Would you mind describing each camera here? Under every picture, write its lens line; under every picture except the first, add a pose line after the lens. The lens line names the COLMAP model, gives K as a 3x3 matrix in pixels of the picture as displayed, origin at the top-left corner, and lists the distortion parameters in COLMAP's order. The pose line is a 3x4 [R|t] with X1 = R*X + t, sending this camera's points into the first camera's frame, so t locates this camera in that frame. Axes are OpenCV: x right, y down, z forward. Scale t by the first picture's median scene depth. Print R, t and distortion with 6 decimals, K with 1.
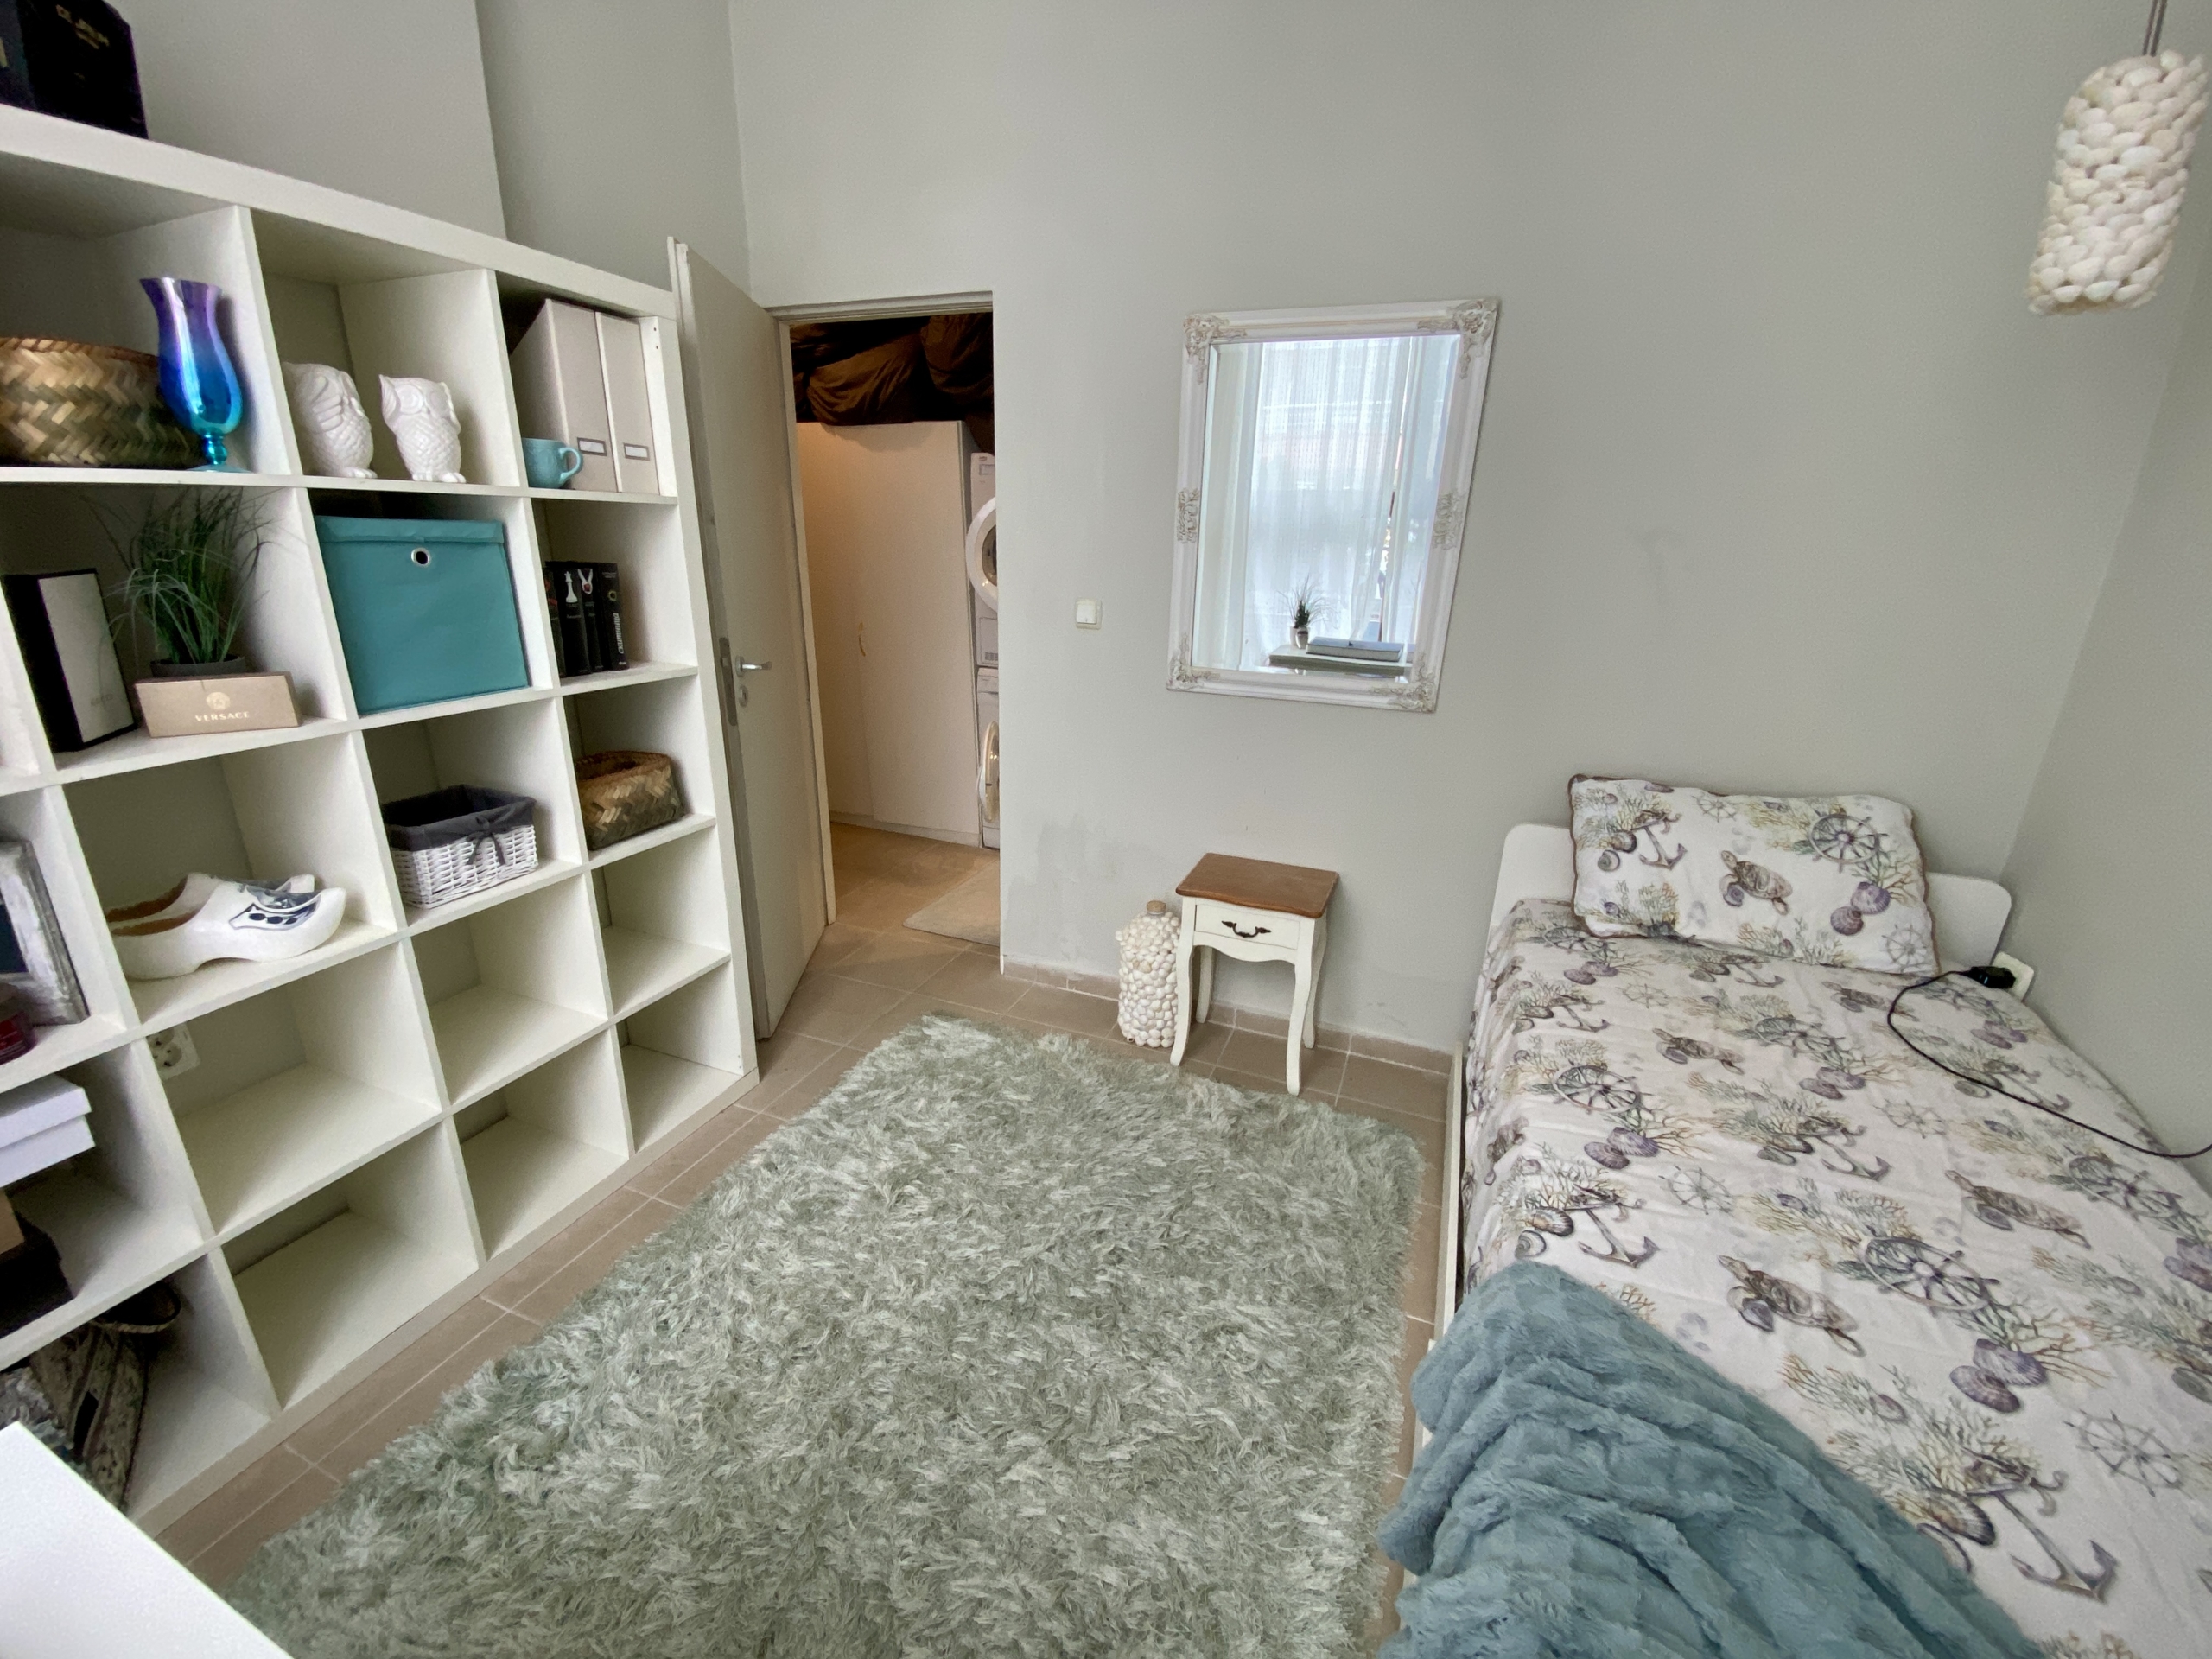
lens RADIAL K [[889.1, 0, 1097.5], [0, 889.1, 845.4], [0, 0, 1]] dist [0.023092, -0.024194]
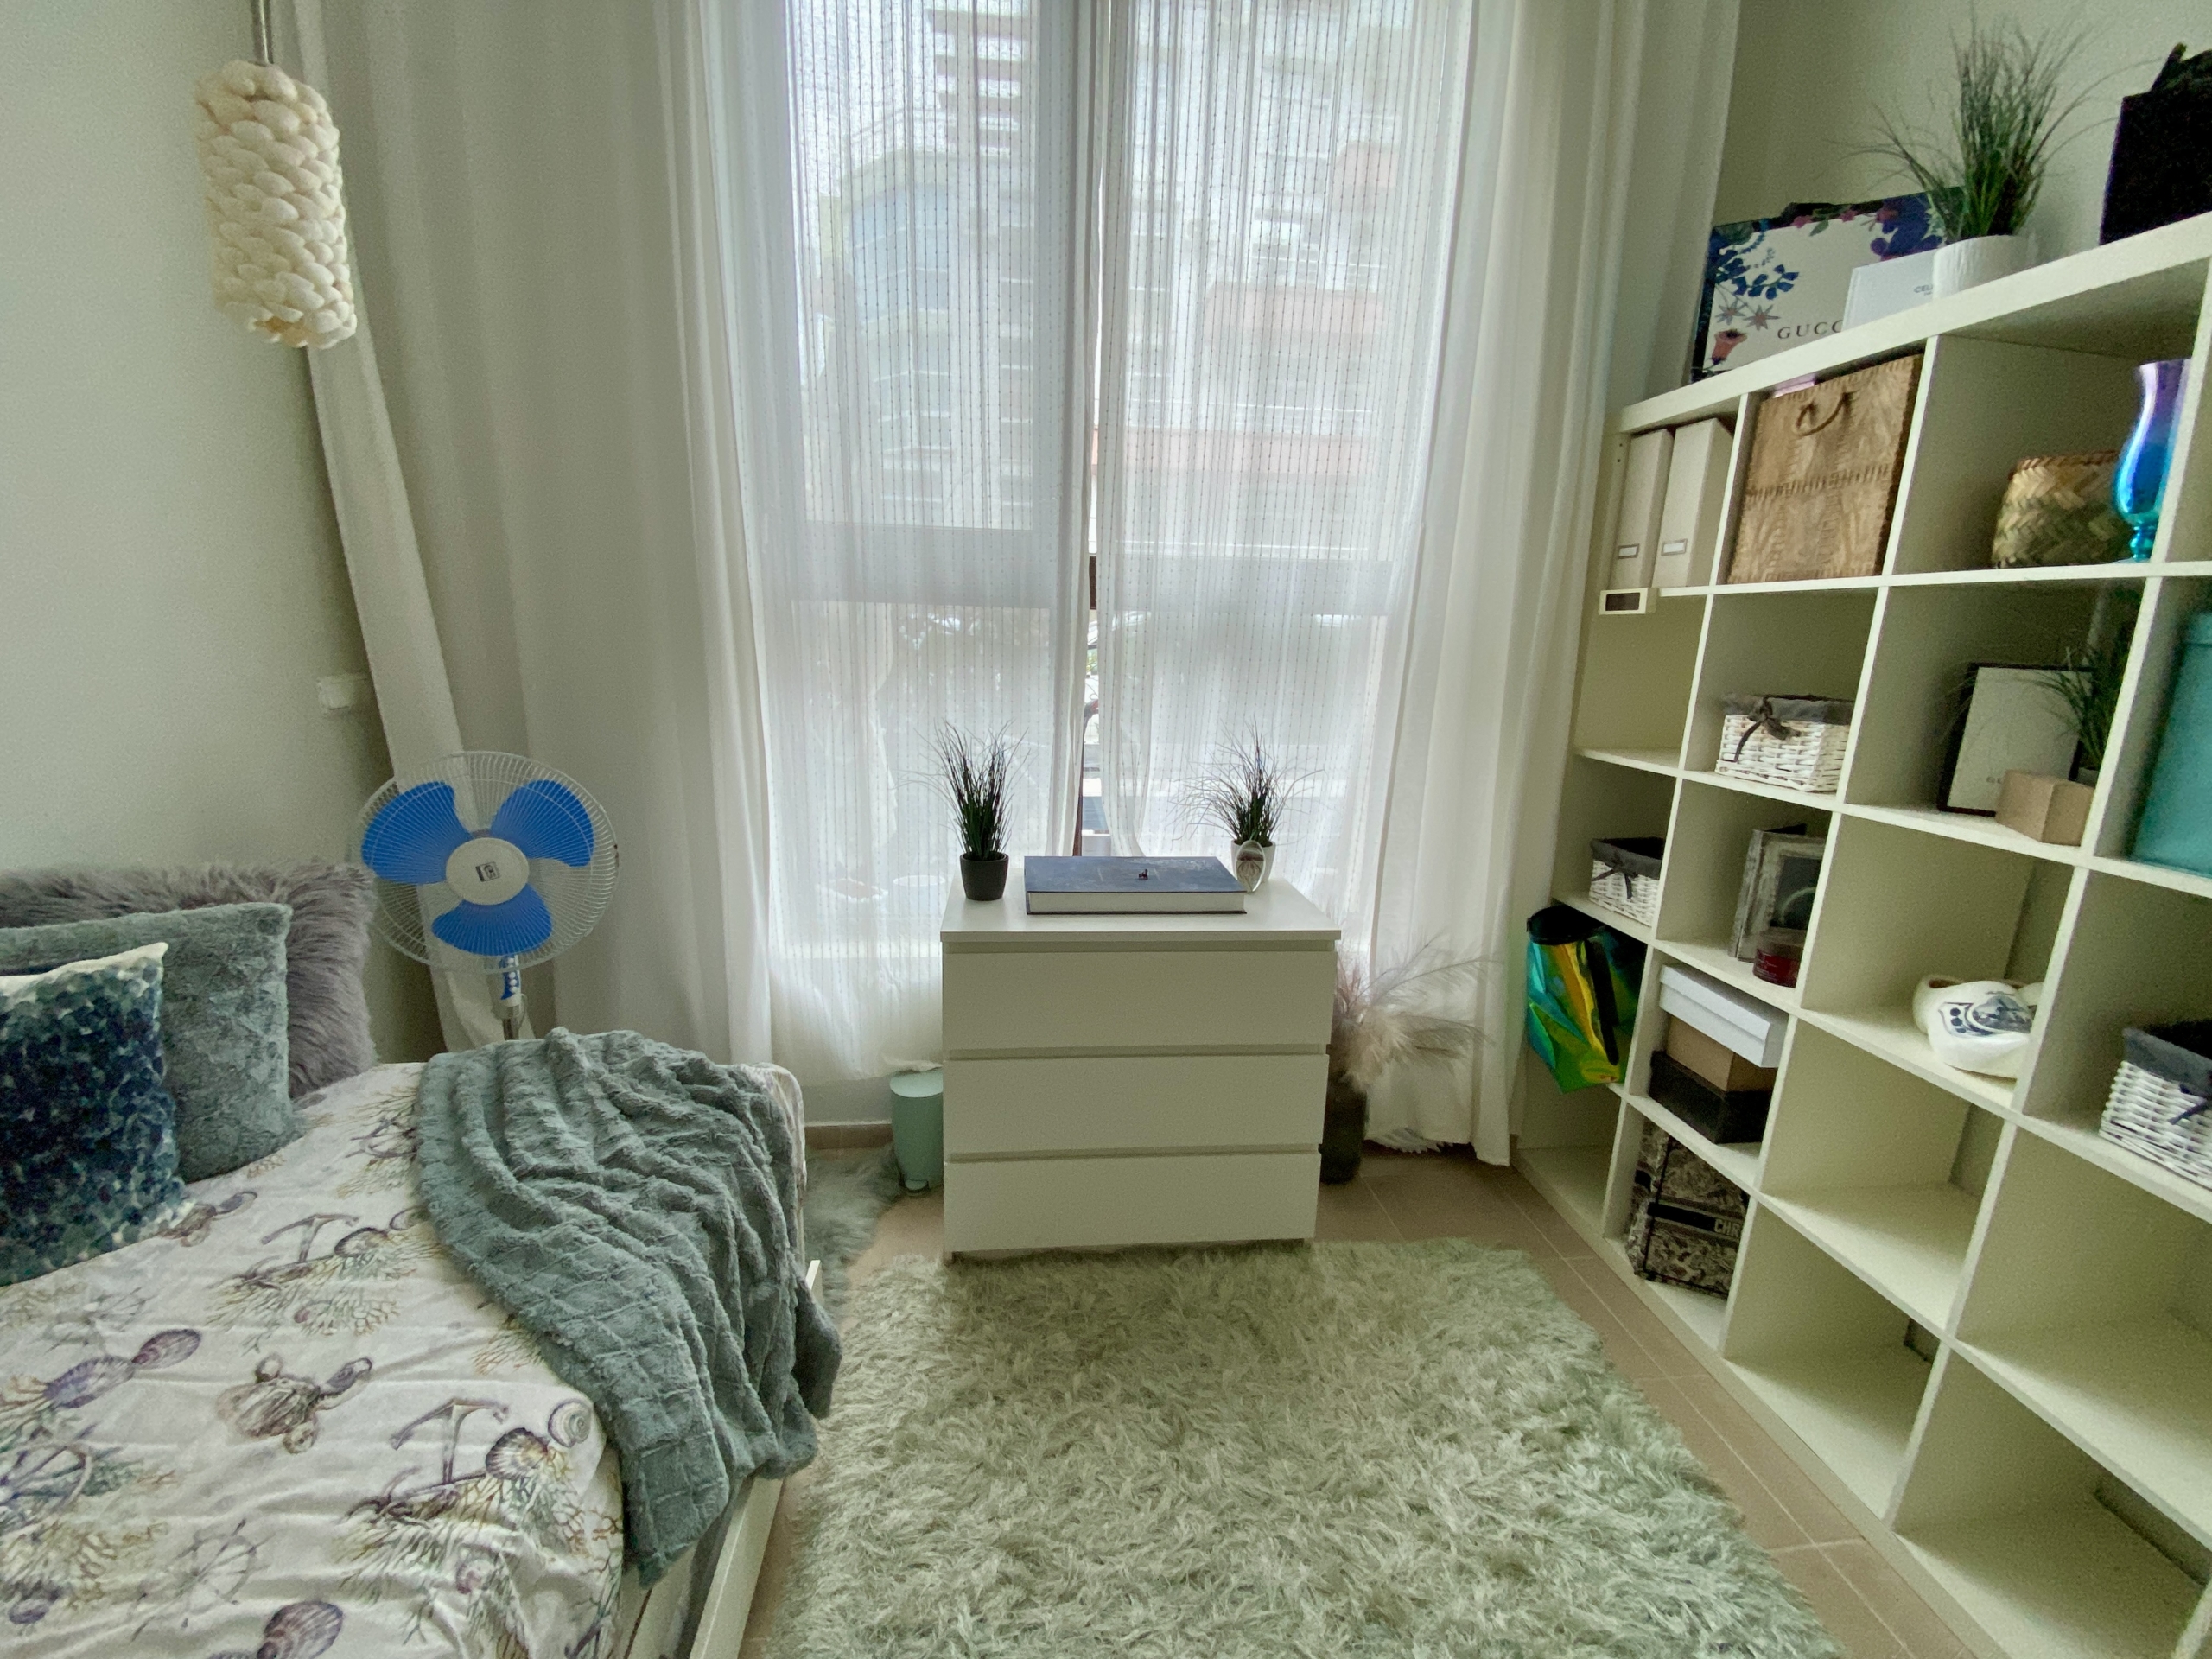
lens RADIAL K [[894.6, 0, 1096.9], [0, 894.6, 839.9], [0, 0, 1]] dist [0.021477, -0.019905]
pose [[-0.882728, 0.056224, -0.466508, 0.278055], [-0.202210, 0.850728, 0.485153, -0.300163], [0.424148, 0.522591, -0.739593, 1.000869]]
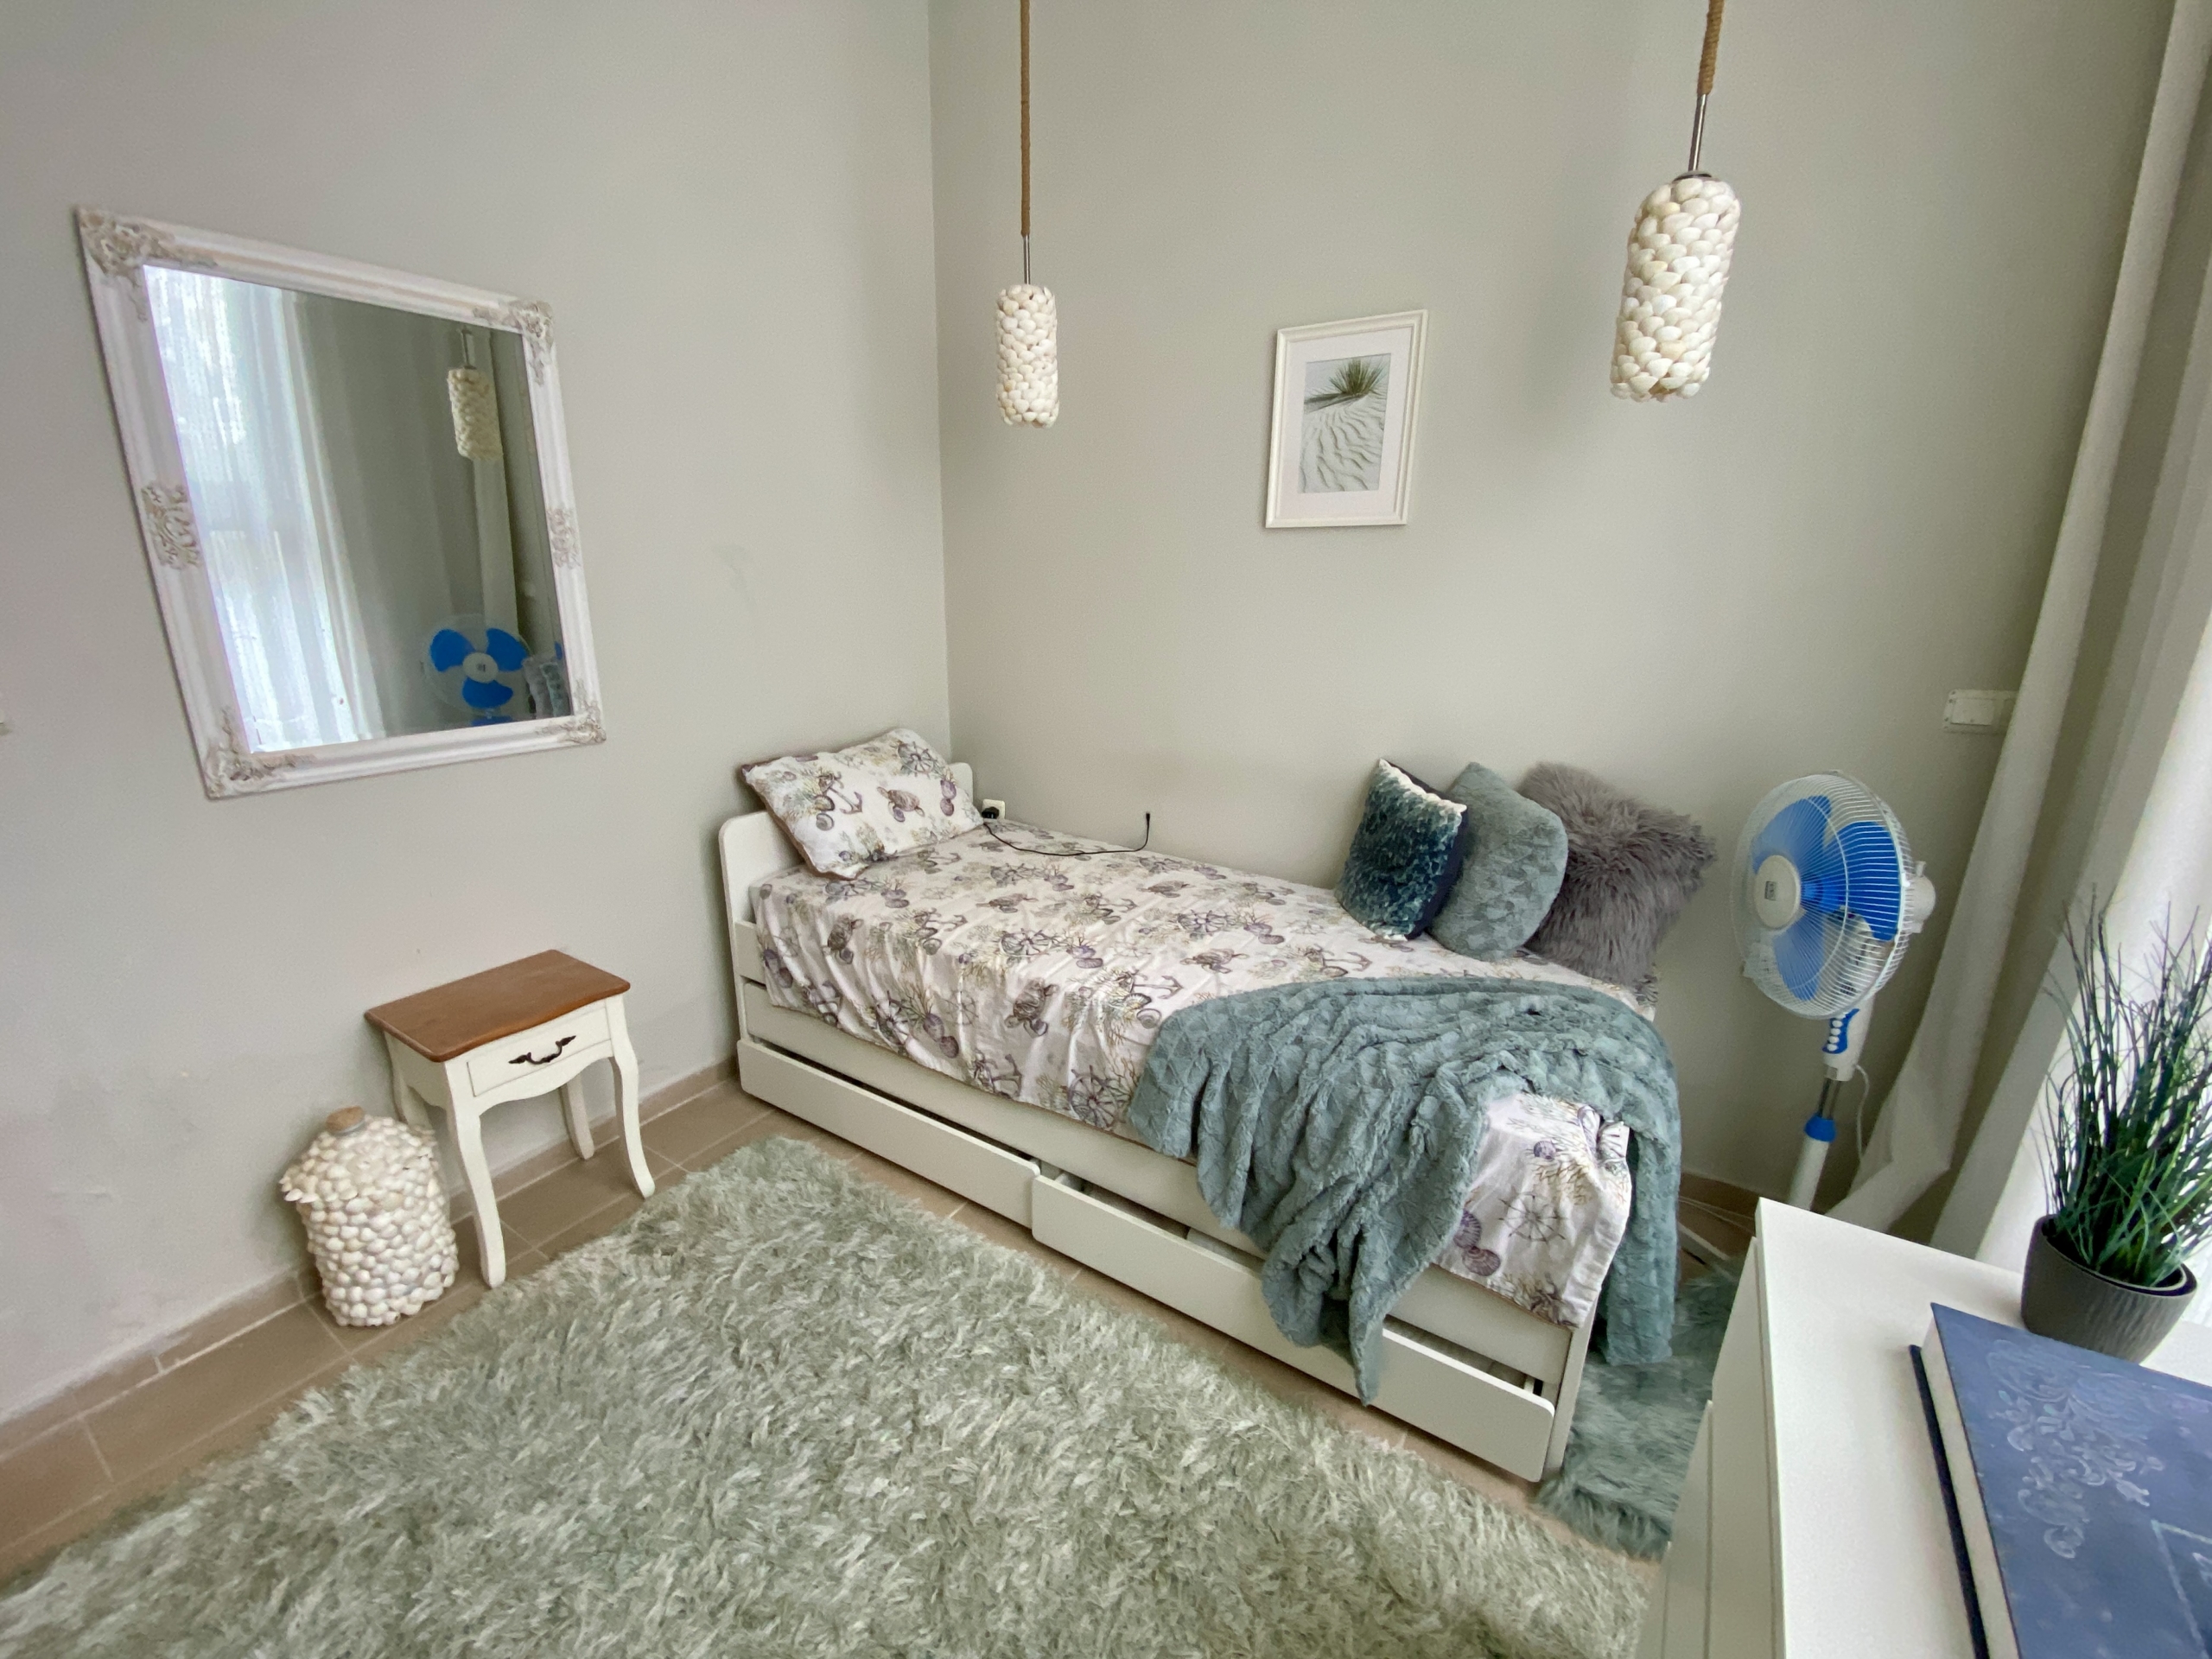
lens RADIAL K [[894.6, 0, 1096.9], [0, 894.6, 839.9], [0, 0, 1]] dist [0.021477, -0.019905]
pose [[0.182139, -0.304674, 0.934879, -0.589661], [0.318246, 0.917872, 0.237129, -0.152545], [-0.930347, 0.254331, 0.264141, 0.396839]]
